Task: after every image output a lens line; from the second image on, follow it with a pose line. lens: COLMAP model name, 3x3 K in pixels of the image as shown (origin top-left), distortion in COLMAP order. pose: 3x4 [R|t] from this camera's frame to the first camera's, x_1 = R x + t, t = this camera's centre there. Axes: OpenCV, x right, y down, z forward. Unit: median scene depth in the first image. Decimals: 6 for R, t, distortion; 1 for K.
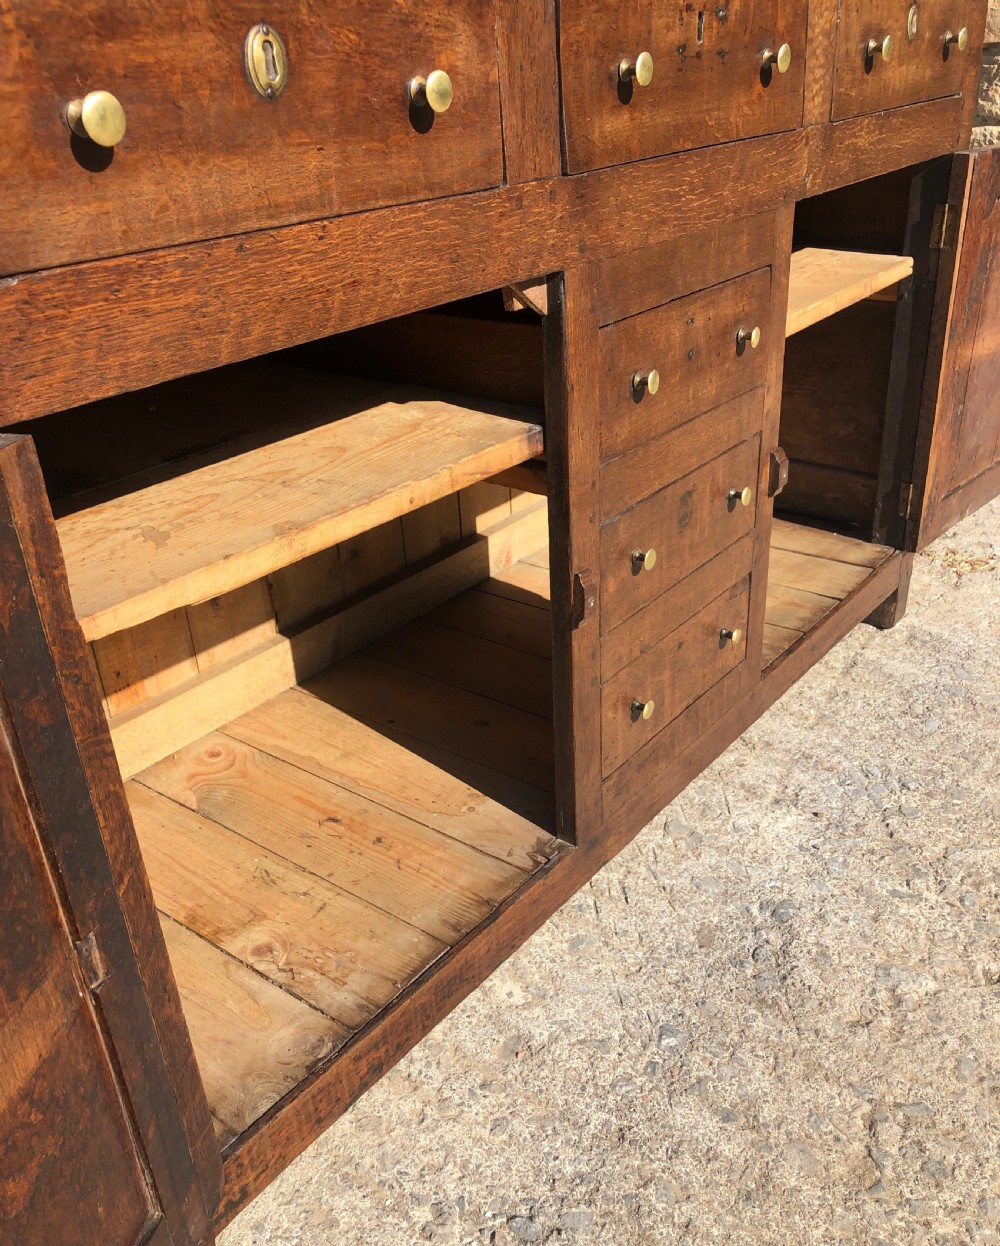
lens RADIAL K [[1094.5, 0, 512.3], [0, 1094.5, 640.8], [0, 0, 1]] dist [0.017295, 0.001794]
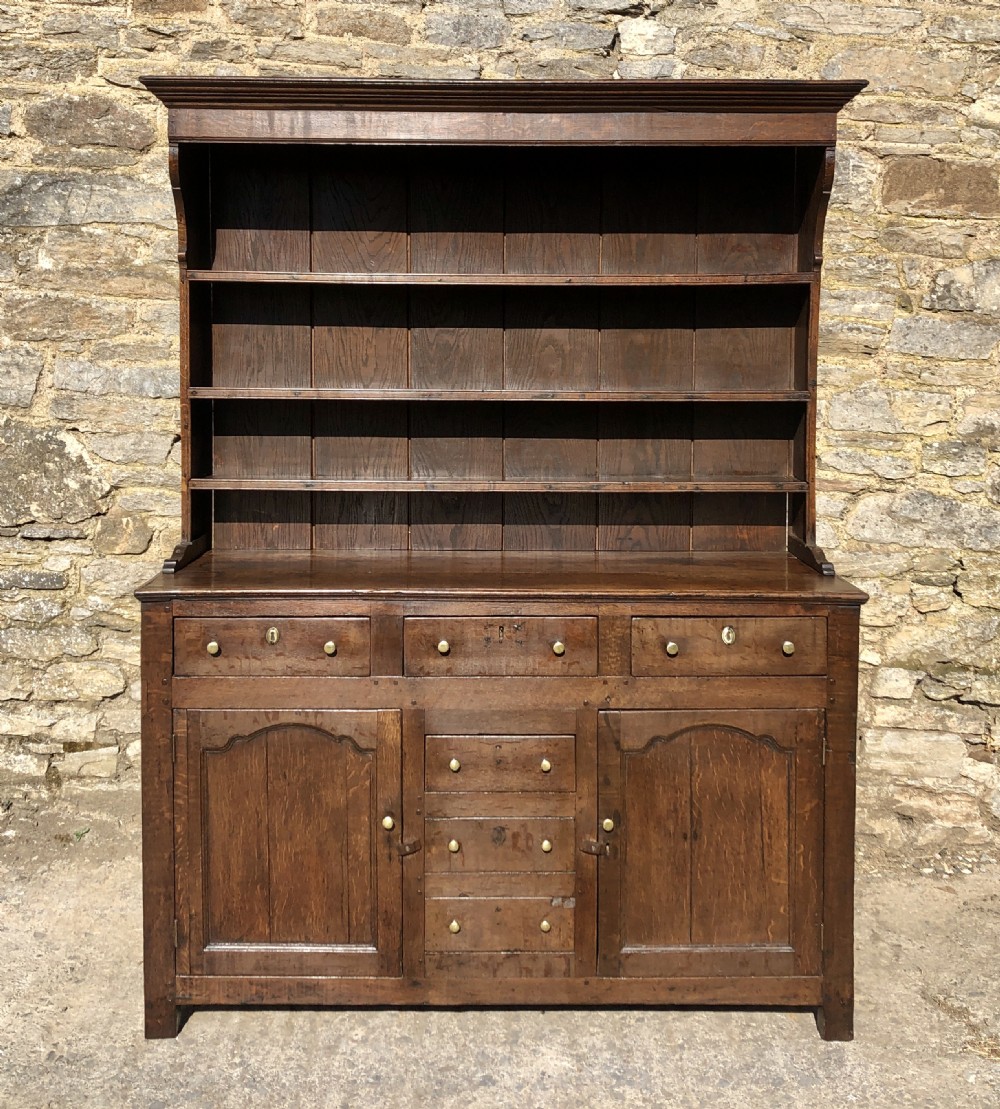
lens RADIAL K [[1263.6, 0, 499.8], [0, 1263.6, 441.7], [0, 0, 1]] dist [0.018906, -0.011073]
pose [[0.627817, 0.106955, -0.770978, 1.946345], [-0.398648, 0.894925, -0.200474, -0.311672], [0.668525, 0.433209, 0.604486, -0.757663]]
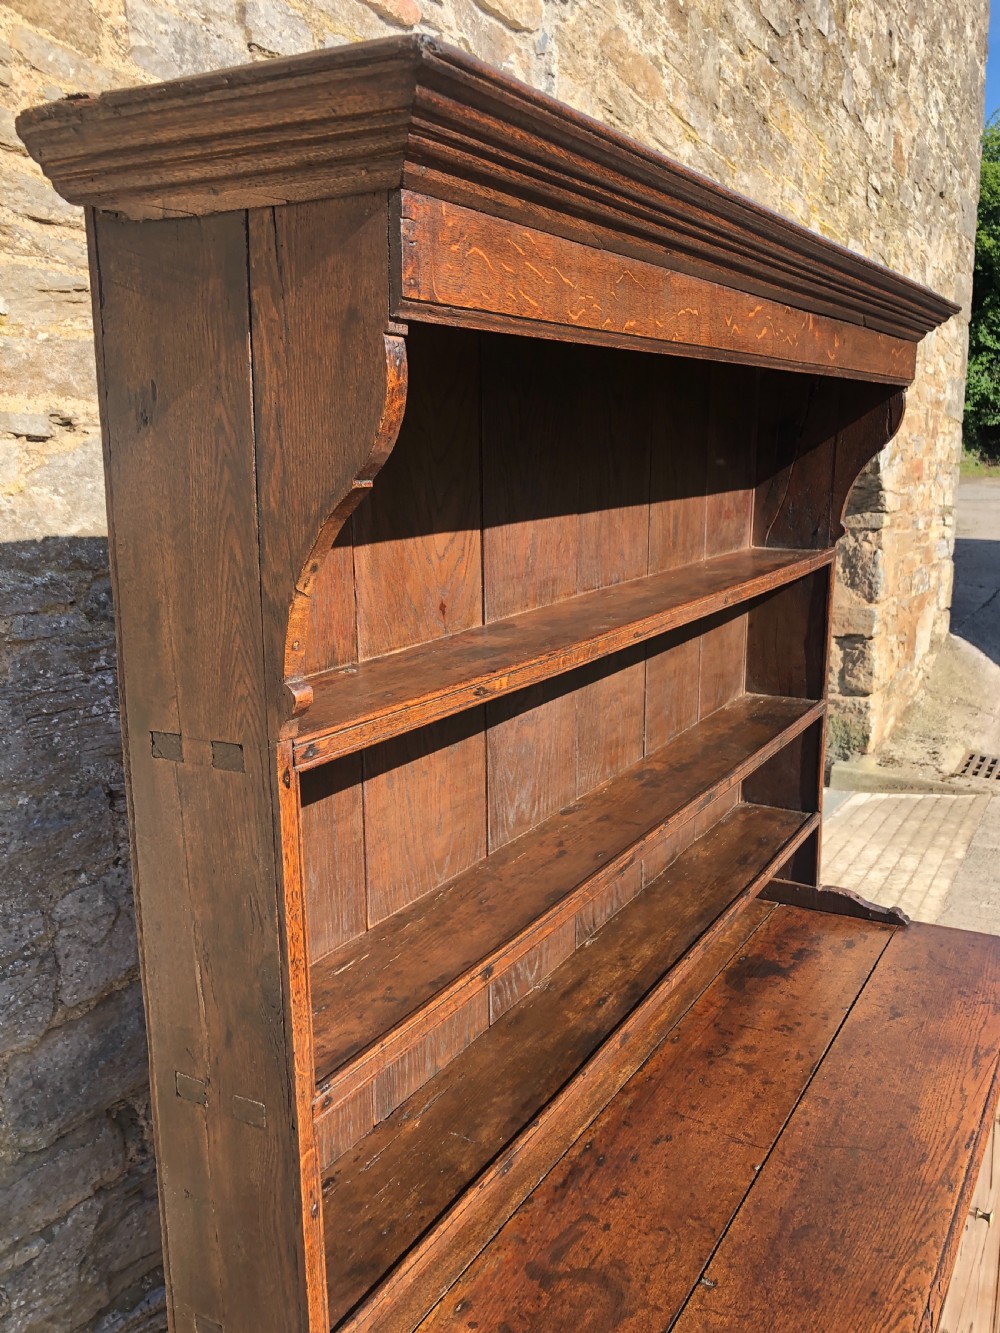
lens RADIAL K [[1139.4, 0, 501.8], [0, 1139.4, 662.8], [0, 0, 1]] dist [0.008679, -0.003180]
pose [[0.989241, 0.002023, 0.146284, -0.541638], [0.041722, 0.954479, -0.295347, -0.735602], [-0.140222, 0.298273, 0.944125, -0.461729]]
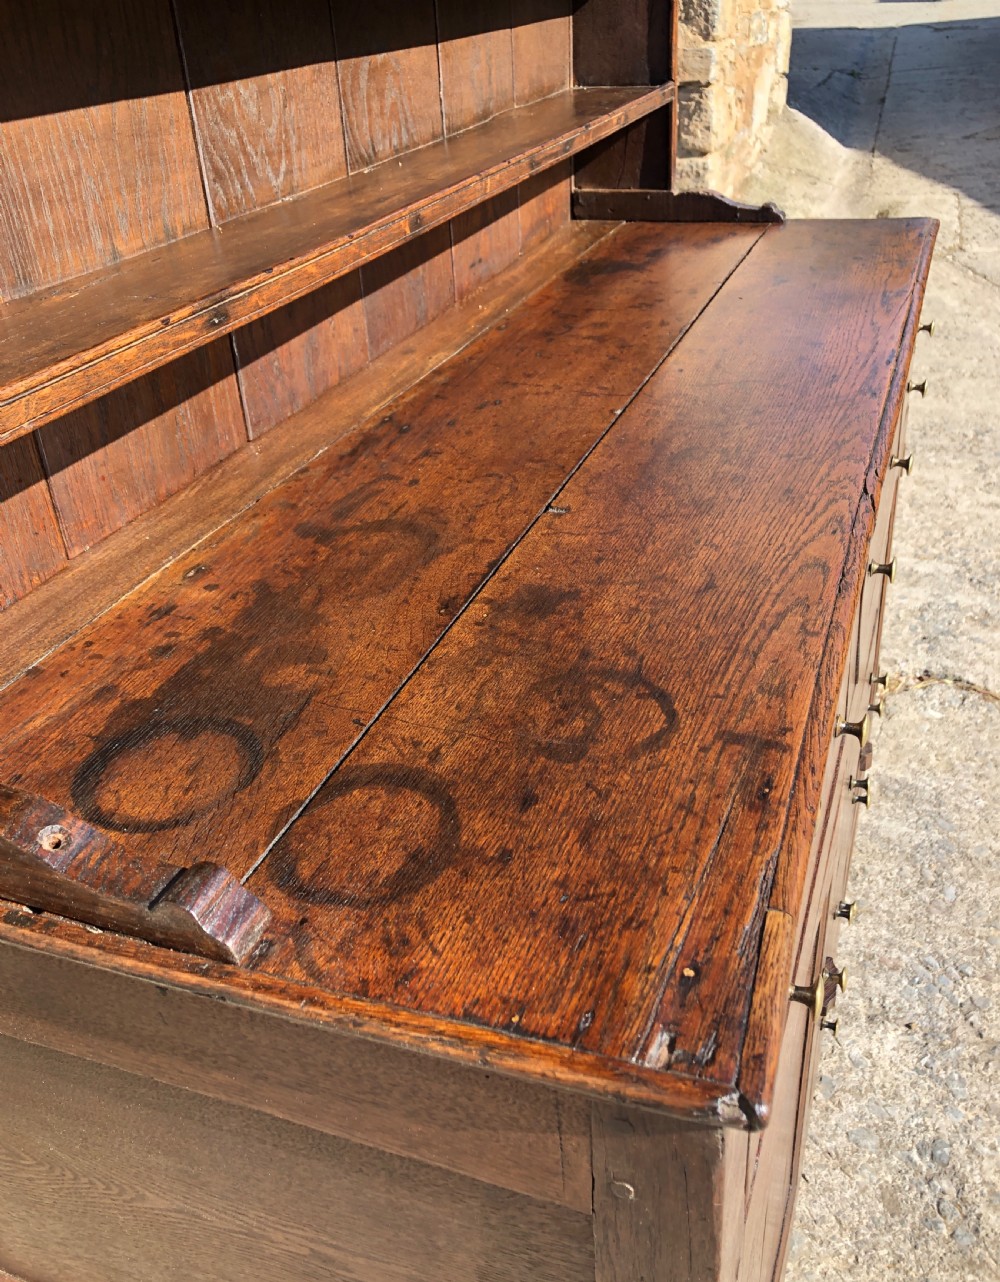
lens RADIAL K [[1118.4, 0, 503.7], [0, 1118.4, 612.4], [0, 0, 1]] dist [0.018308, -0.009399]
pose [[0.953417, -0.159913, 0.255780, -0.419133], [0.157310, 0.987071, 0.030742, -0.441001], [-0.257389, 0.010927, 0.966246, 0.018285]]
